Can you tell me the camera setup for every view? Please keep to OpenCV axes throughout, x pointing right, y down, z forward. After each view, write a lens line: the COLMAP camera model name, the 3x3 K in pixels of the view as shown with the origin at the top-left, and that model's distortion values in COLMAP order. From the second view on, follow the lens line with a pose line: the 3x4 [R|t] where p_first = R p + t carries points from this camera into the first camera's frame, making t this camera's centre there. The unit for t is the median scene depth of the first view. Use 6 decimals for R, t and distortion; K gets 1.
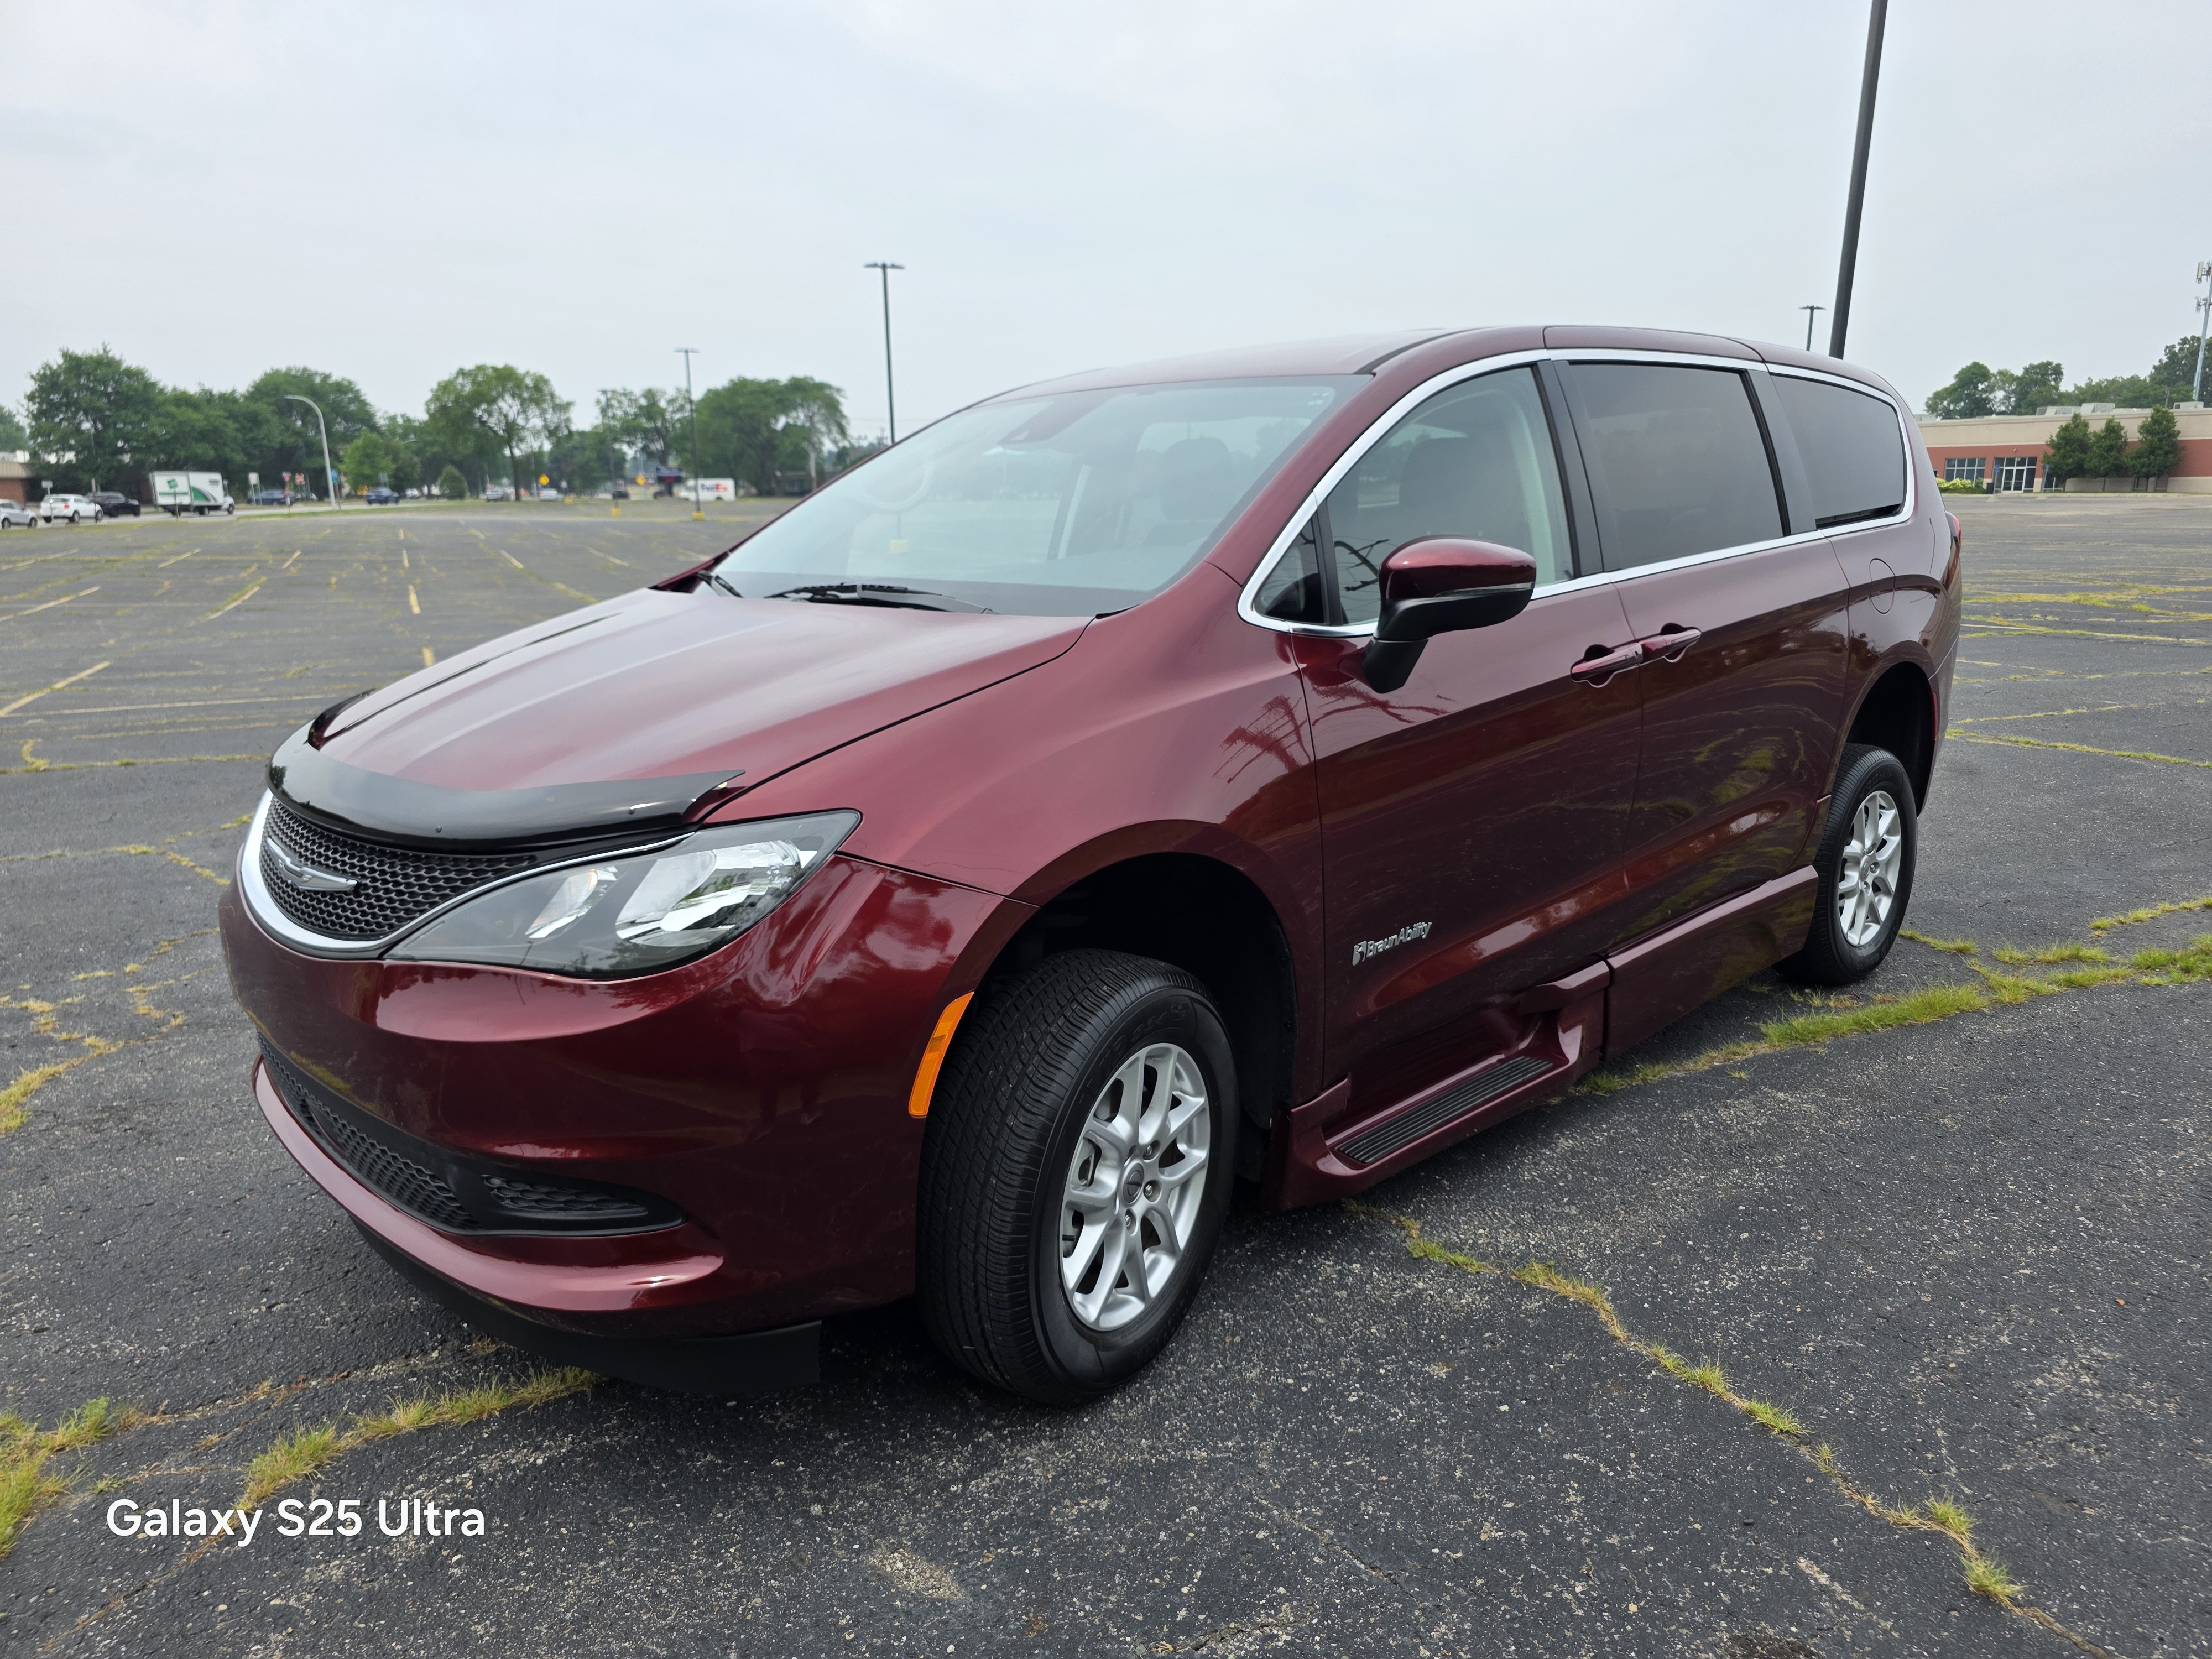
lens RADIAL K [[1492.3, 0, 1113.7], [0, 1492.3, 839.9], [0, 0, 1]] dist [0.039599, -0.027949]
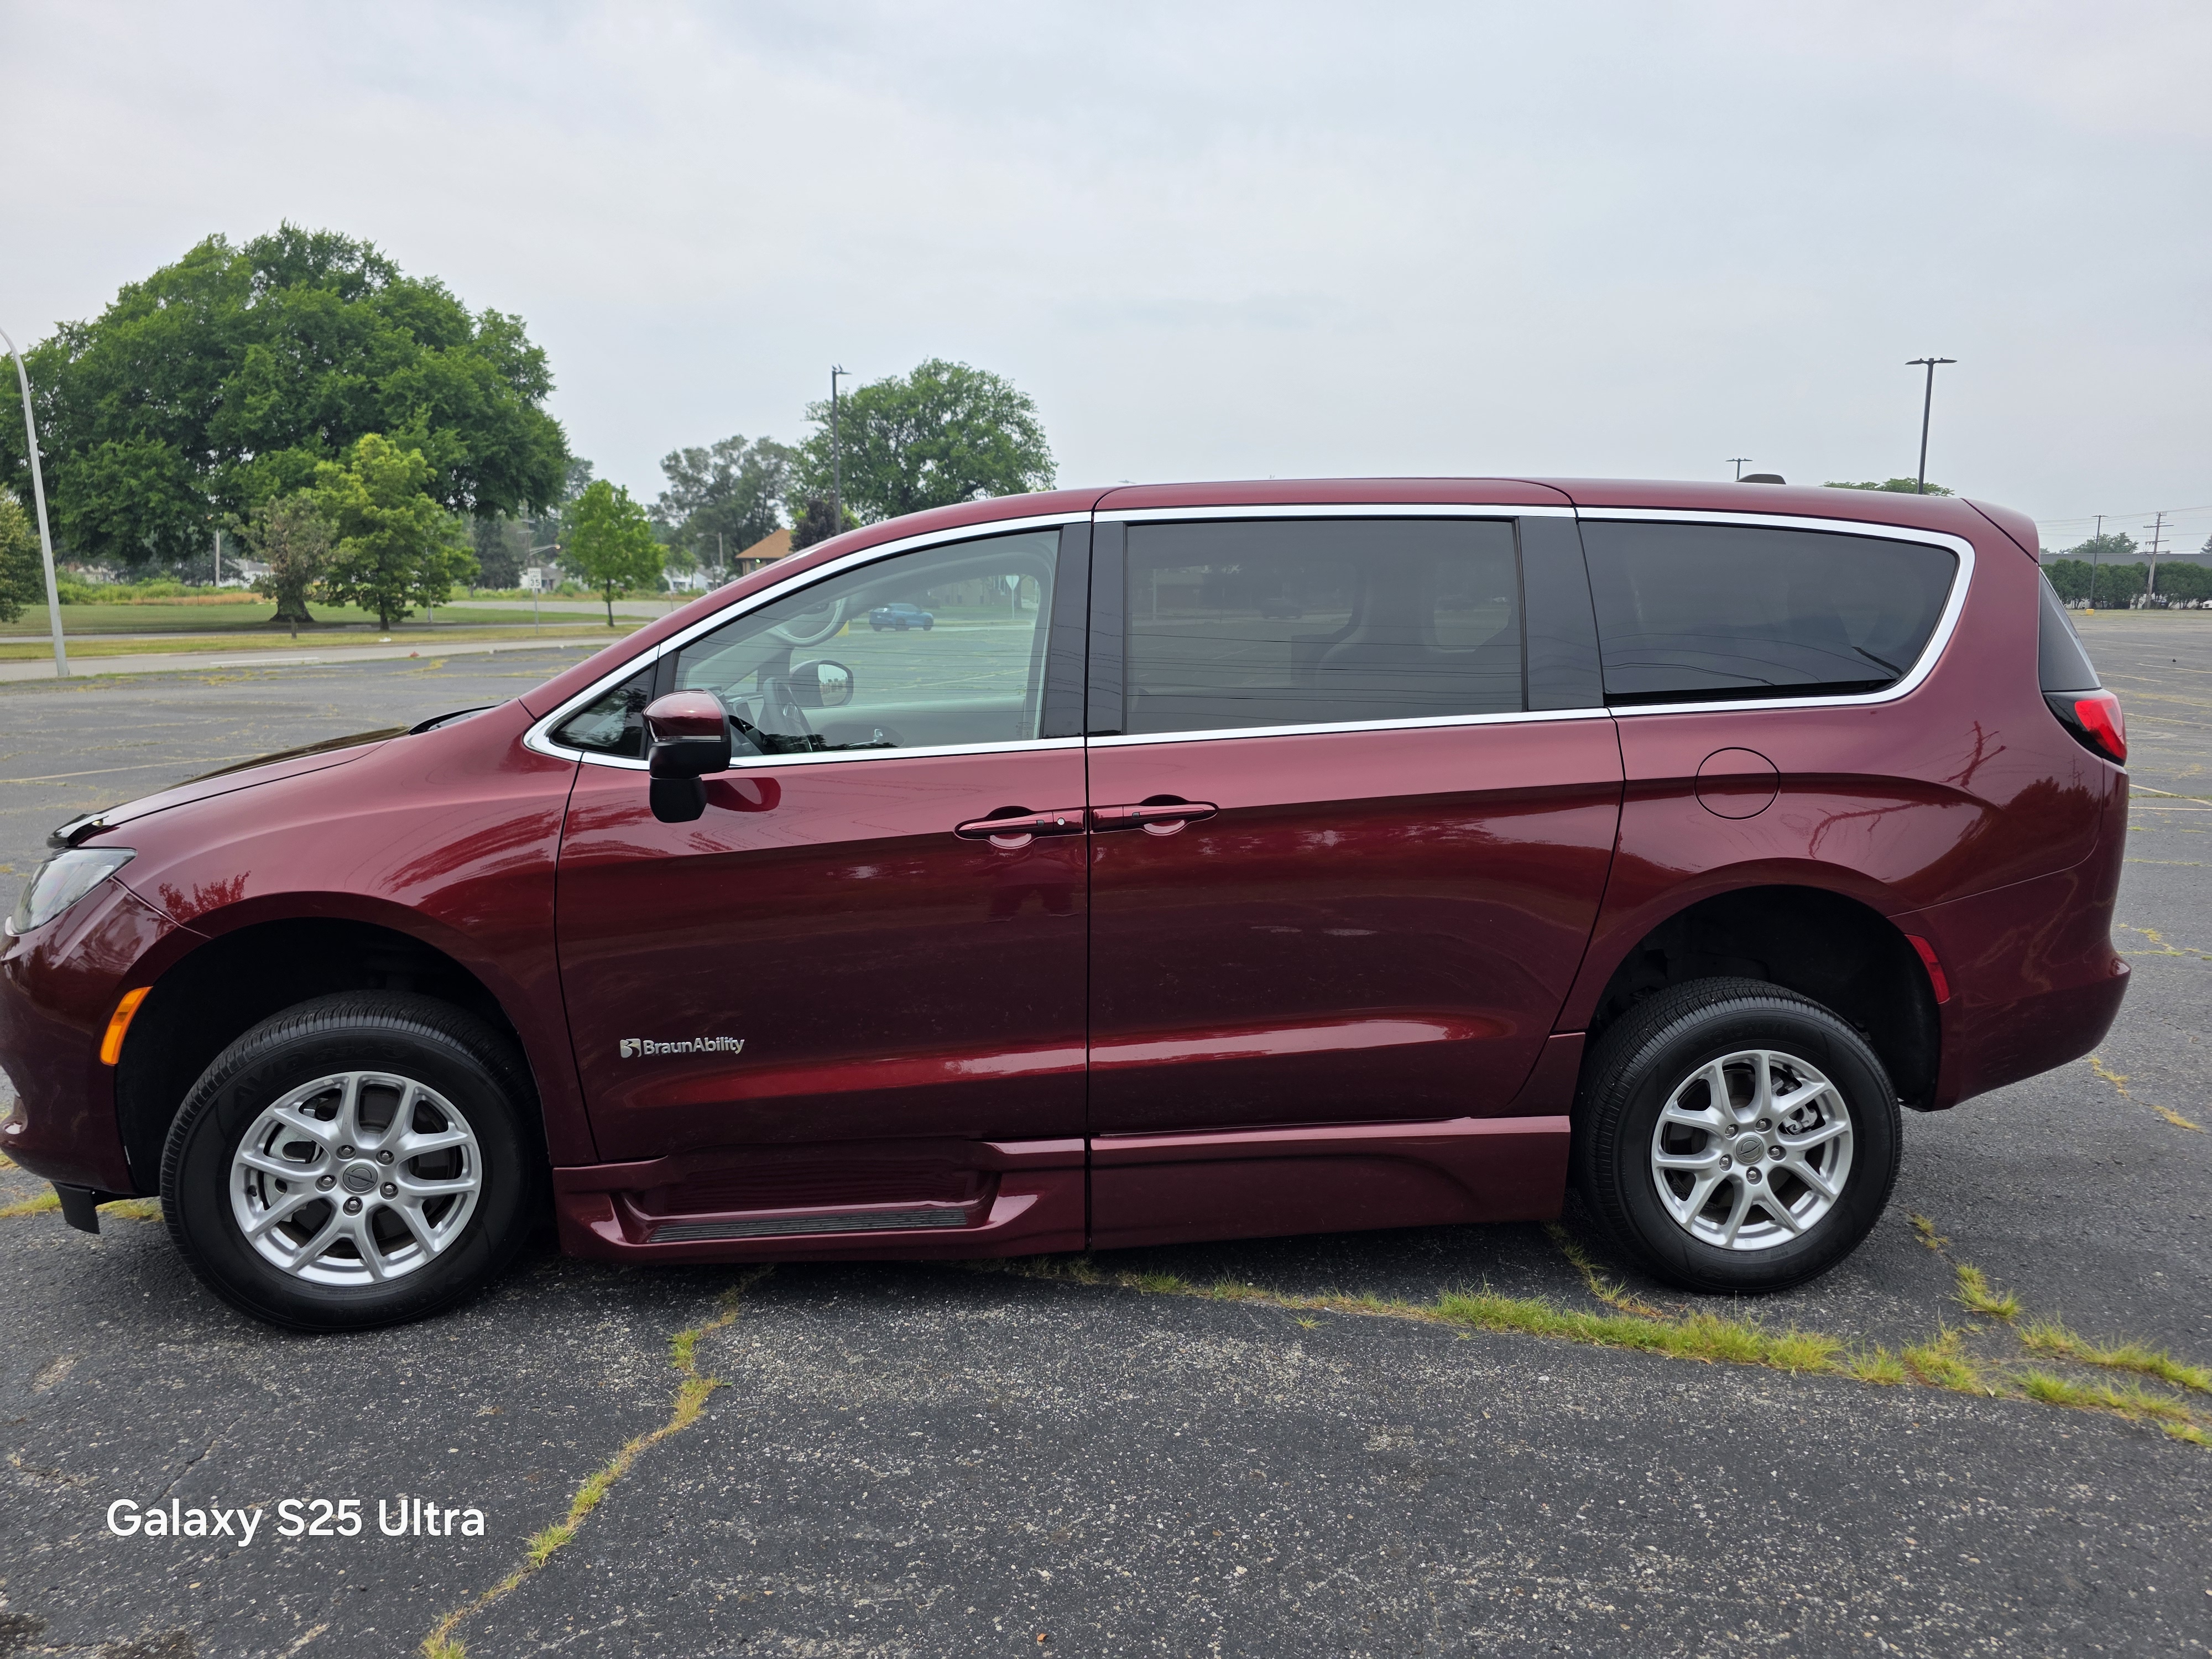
lens RADIAL K [[1492.3, 0, 1118.0], [0, 1492.3, 821.9], [0, 0, 1]] dist [0.039599, -0.027949]
pose [[0.779147, 0.109256, -0.617247, 1.088678], [-0.155931, 0.987522, -0.022033, -0.120792], [0.607138, 0.113415, 0.786461, 0.296824]]
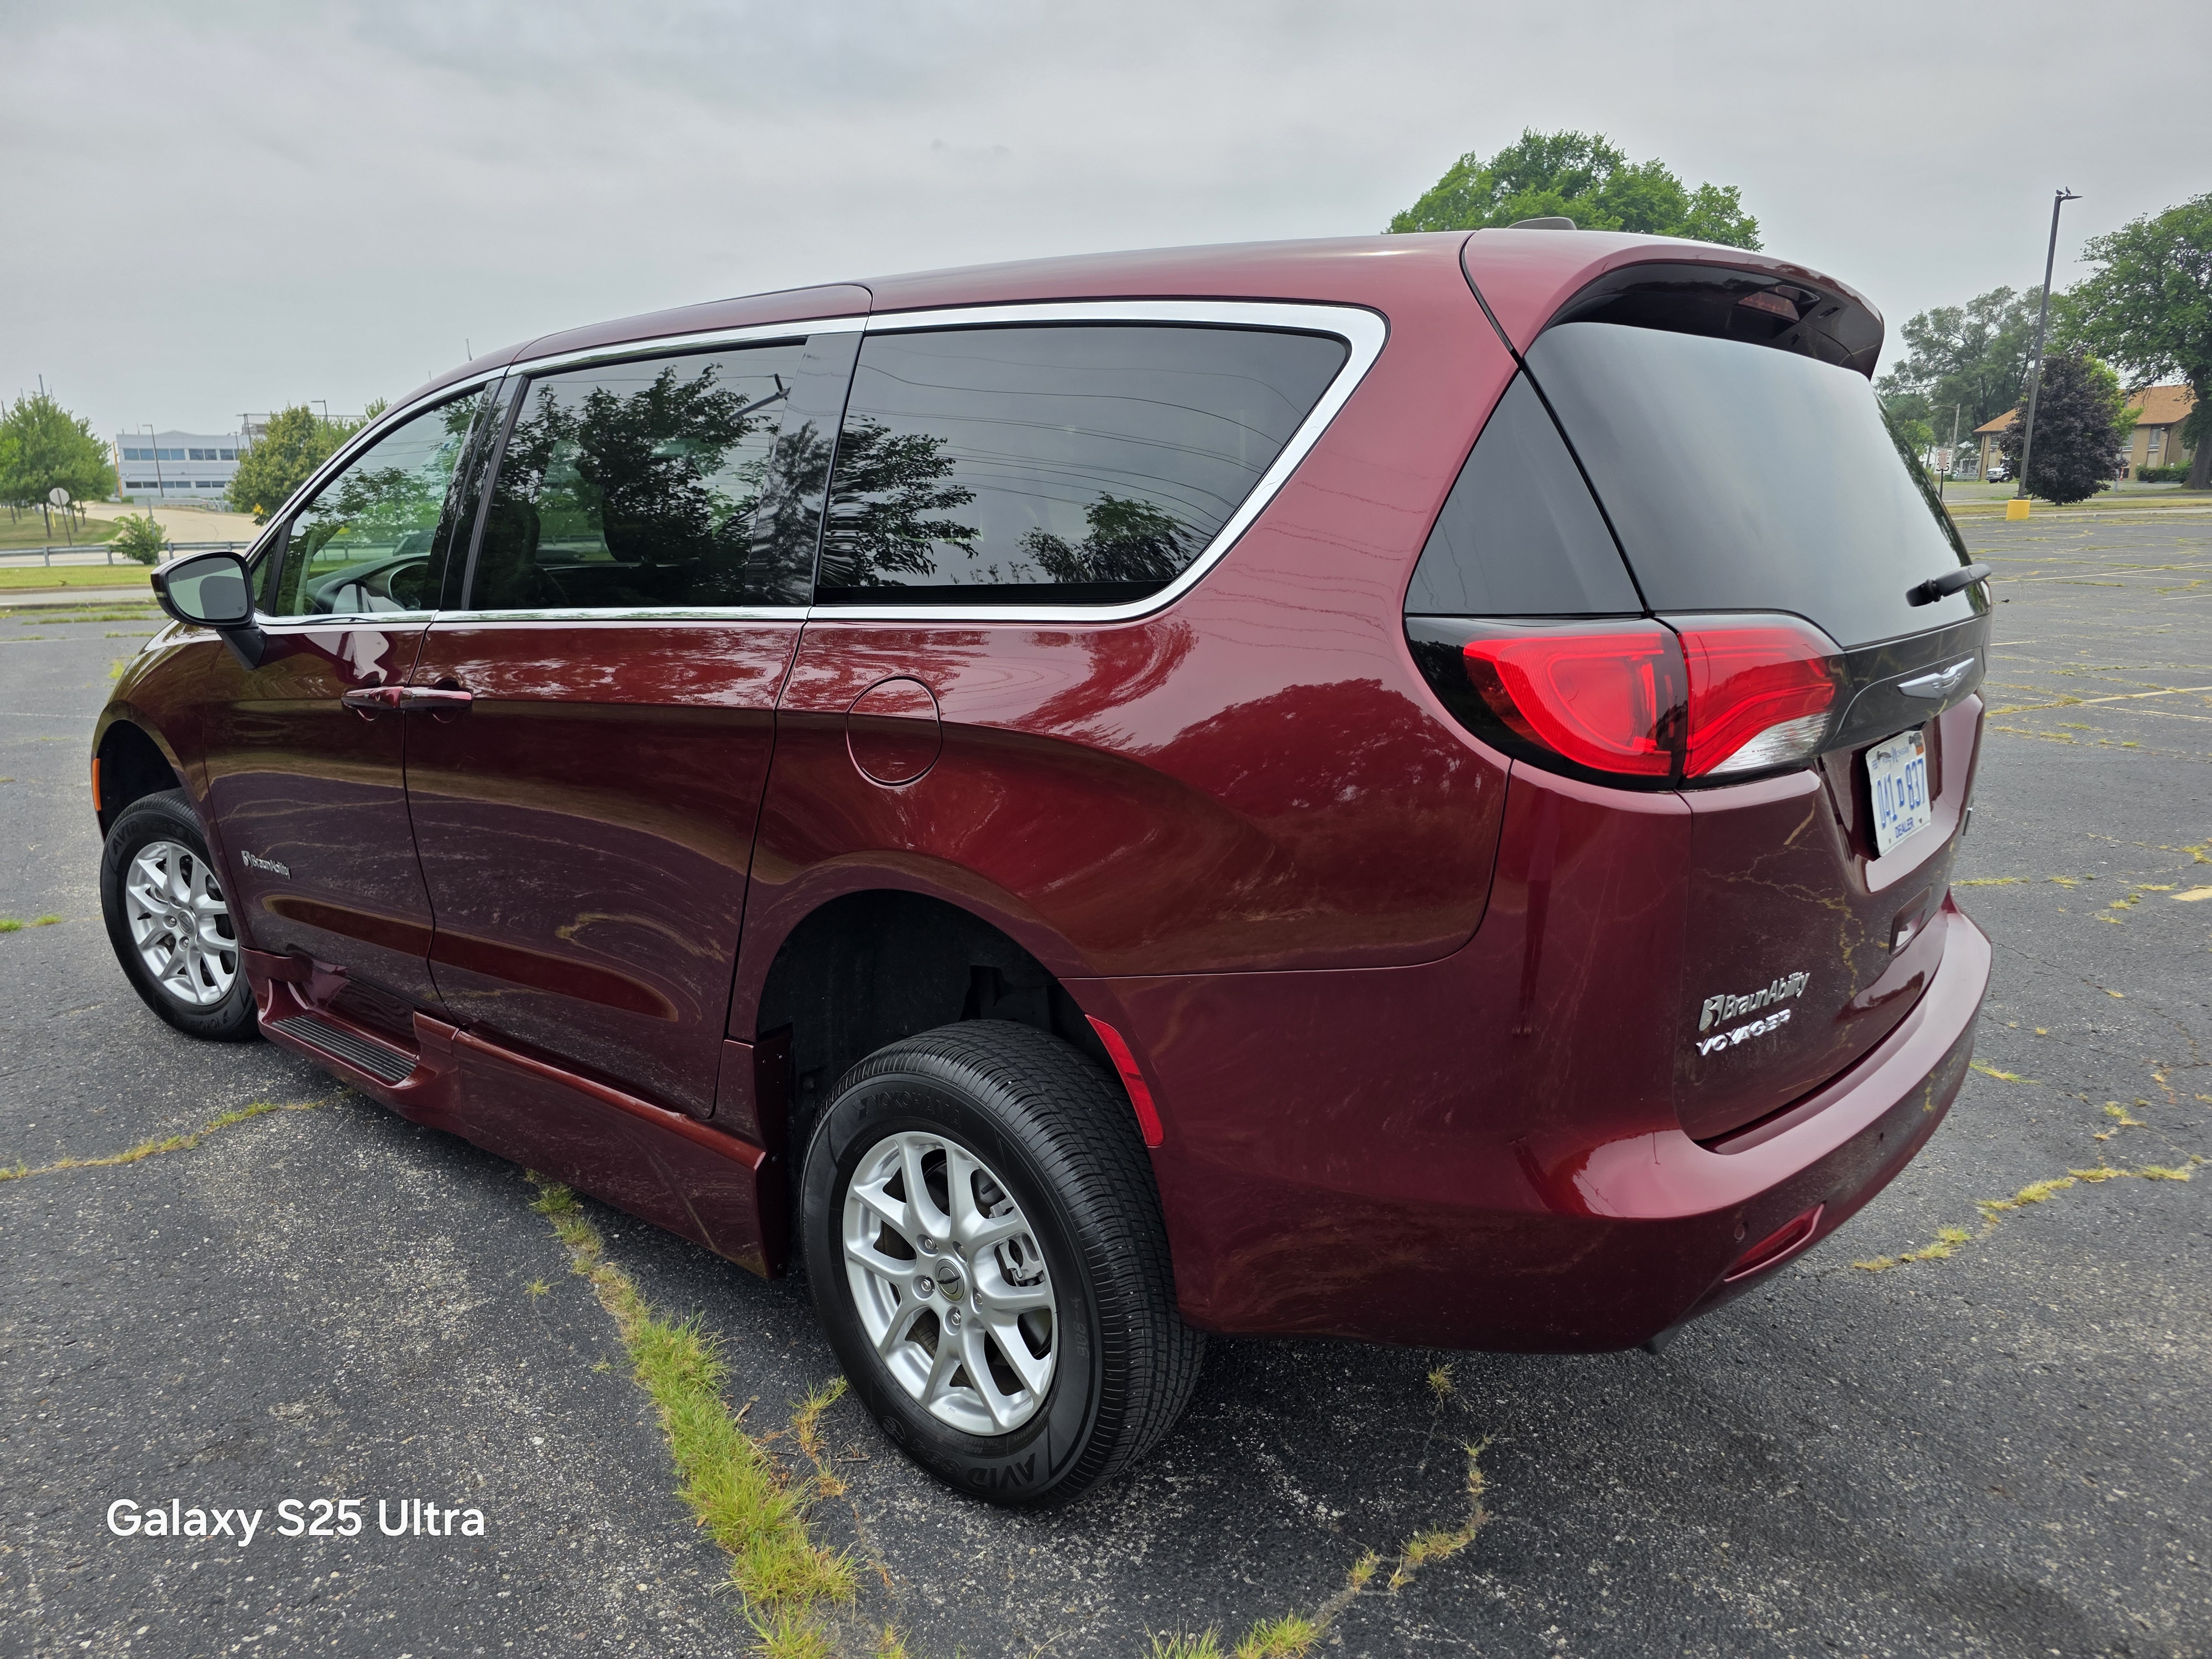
lens RADIAL K [[1492.3, 0, 1124.4], [0, 1492.3, 820.3], [0, 0, 1]] dist [0.039599, -0.027949]
pose [[0.118387, 0.226243, -0.966850, 1.481725], [-0.215550, 0.956334, 0.197389, -0.369902], [0.969290, 0.185037, 0.161984, 1.446740]]
